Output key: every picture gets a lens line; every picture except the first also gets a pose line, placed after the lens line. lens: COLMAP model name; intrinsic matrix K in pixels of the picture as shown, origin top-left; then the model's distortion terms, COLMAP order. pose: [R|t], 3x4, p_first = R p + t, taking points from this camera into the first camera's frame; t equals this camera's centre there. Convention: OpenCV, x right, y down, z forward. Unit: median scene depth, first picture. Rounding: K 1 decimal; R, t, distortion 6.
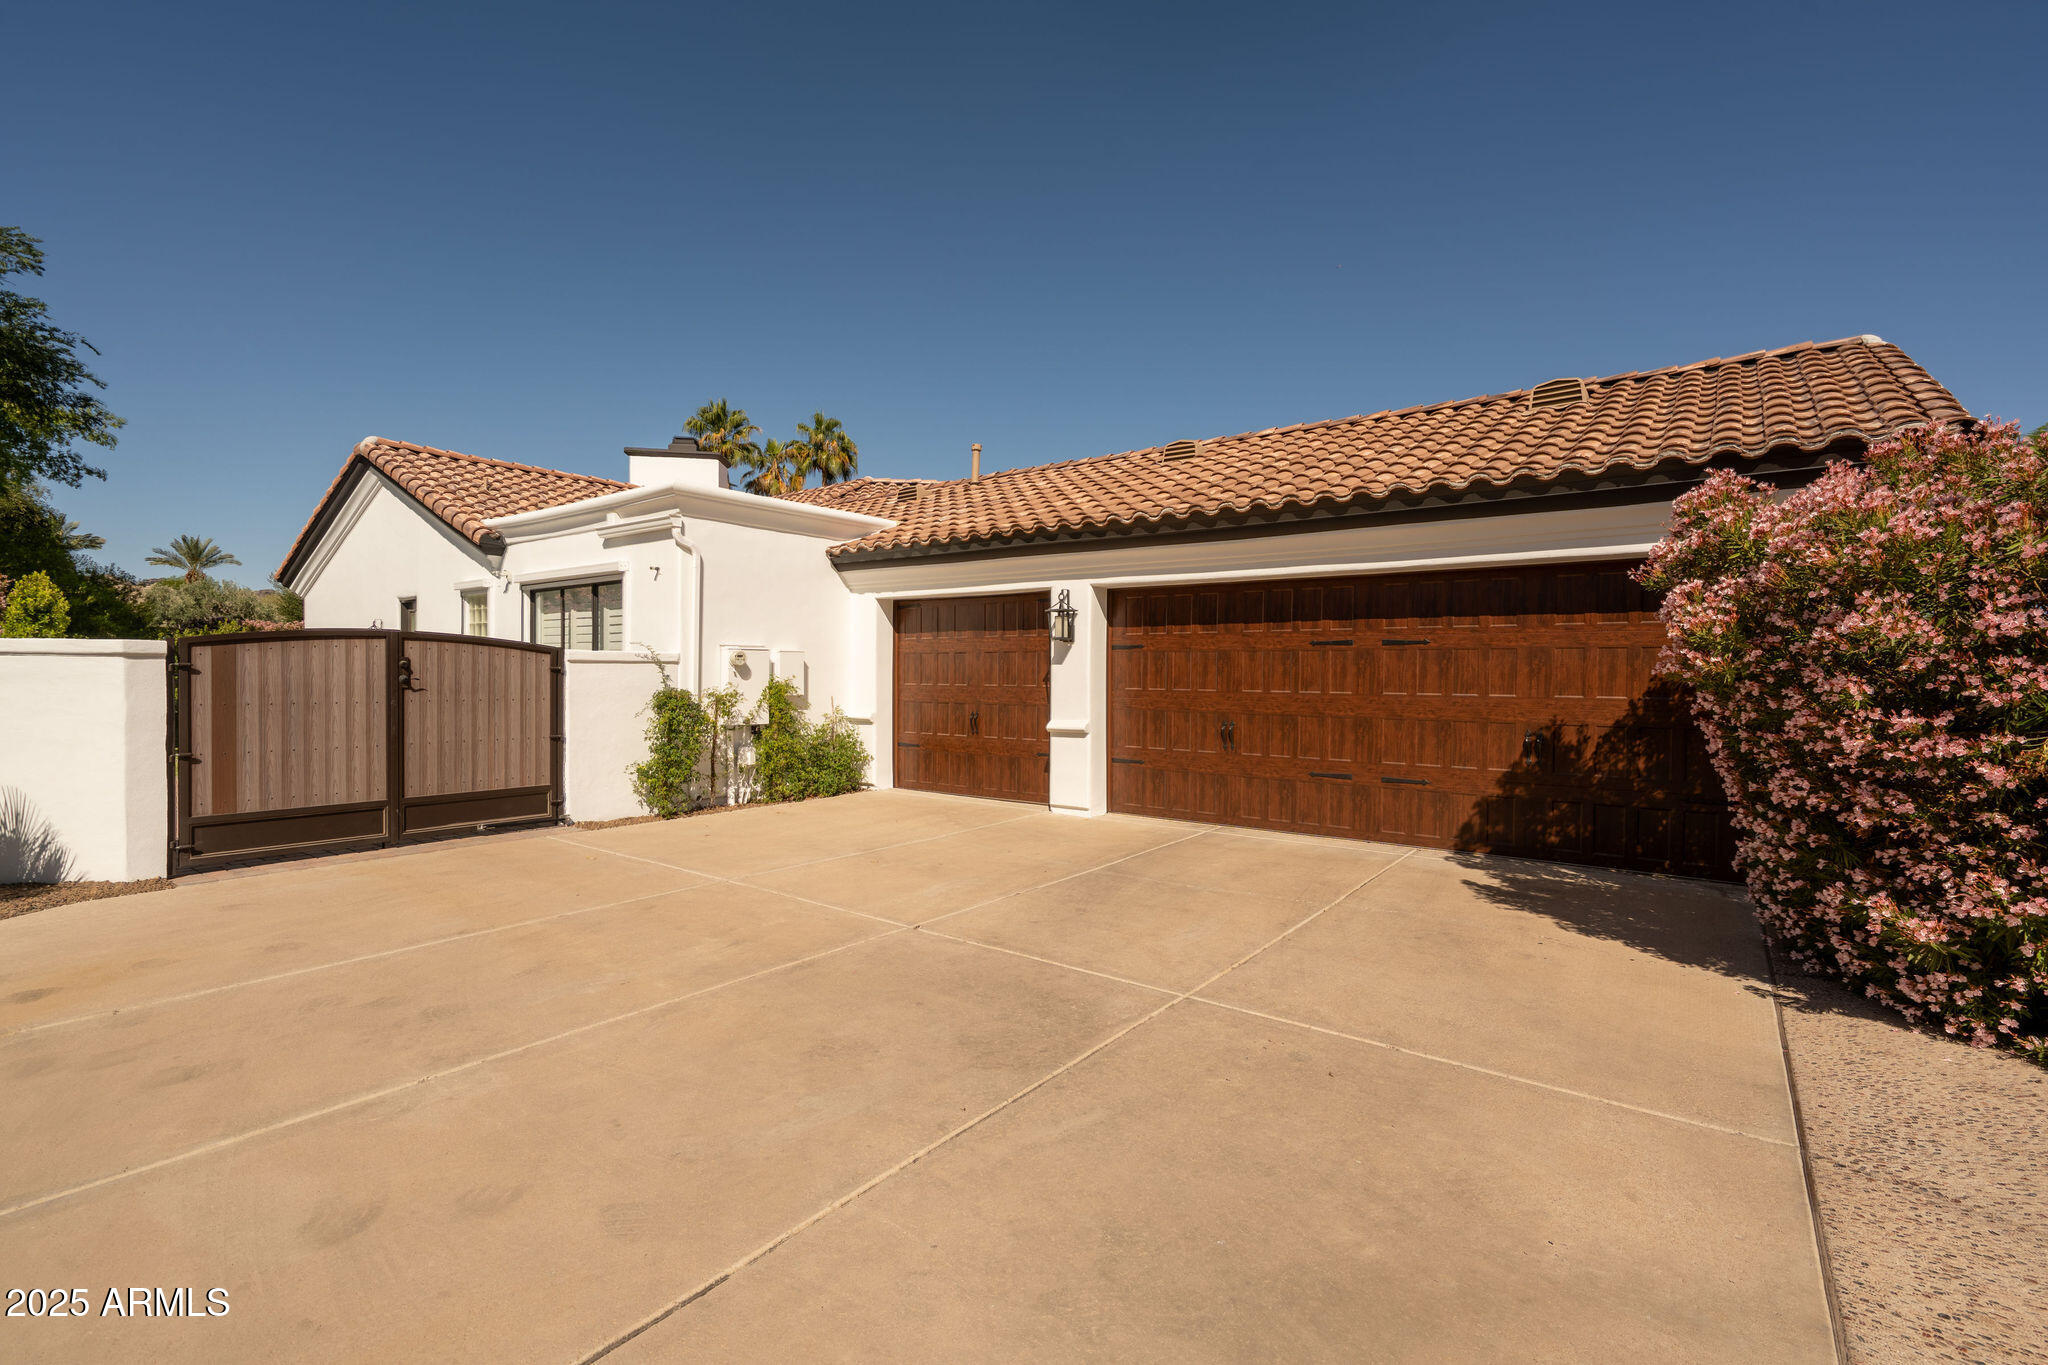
lens RADIAL K [[937.2, 0, 1025.5], [0, 937.2, 690.1], [0, 0, 1]] dist [0.000311, -0.000266]
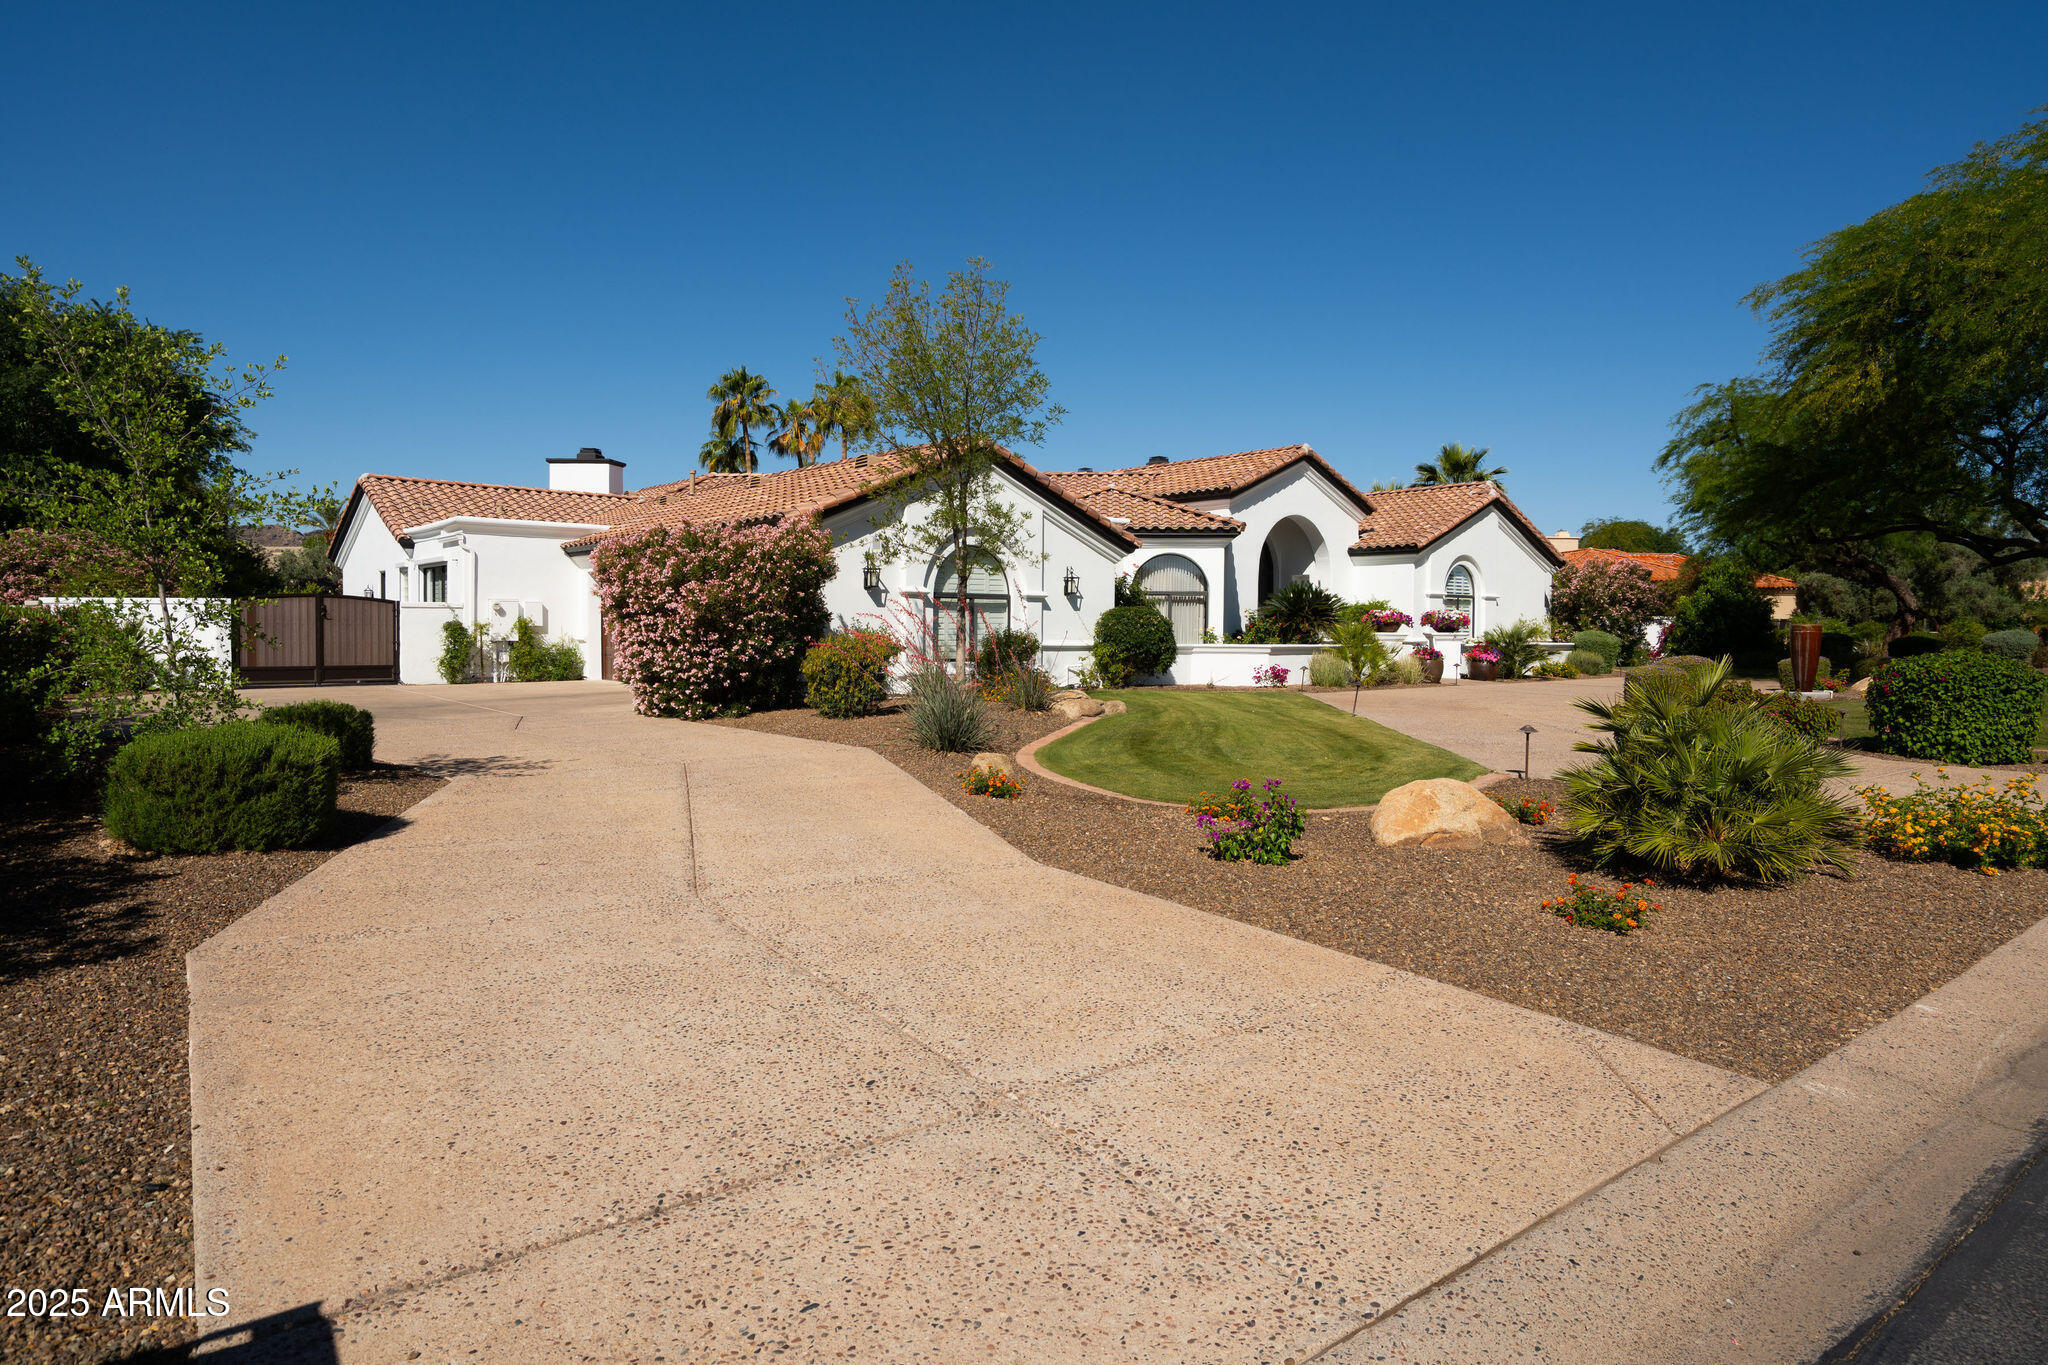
lens RADIAL K [[1175.3, 0, 1025.9], [0, 1175.3, 660.6], [0, 0, 1]] dist [-0.000809, 0.000263]
pose [[0.978567, 0.007537, -0.205789, 1.247362], [-0.005592, 0.999934, 0.010032, 0.048228], [0.205851, -0.008666, 0.978545, -1.135927]]
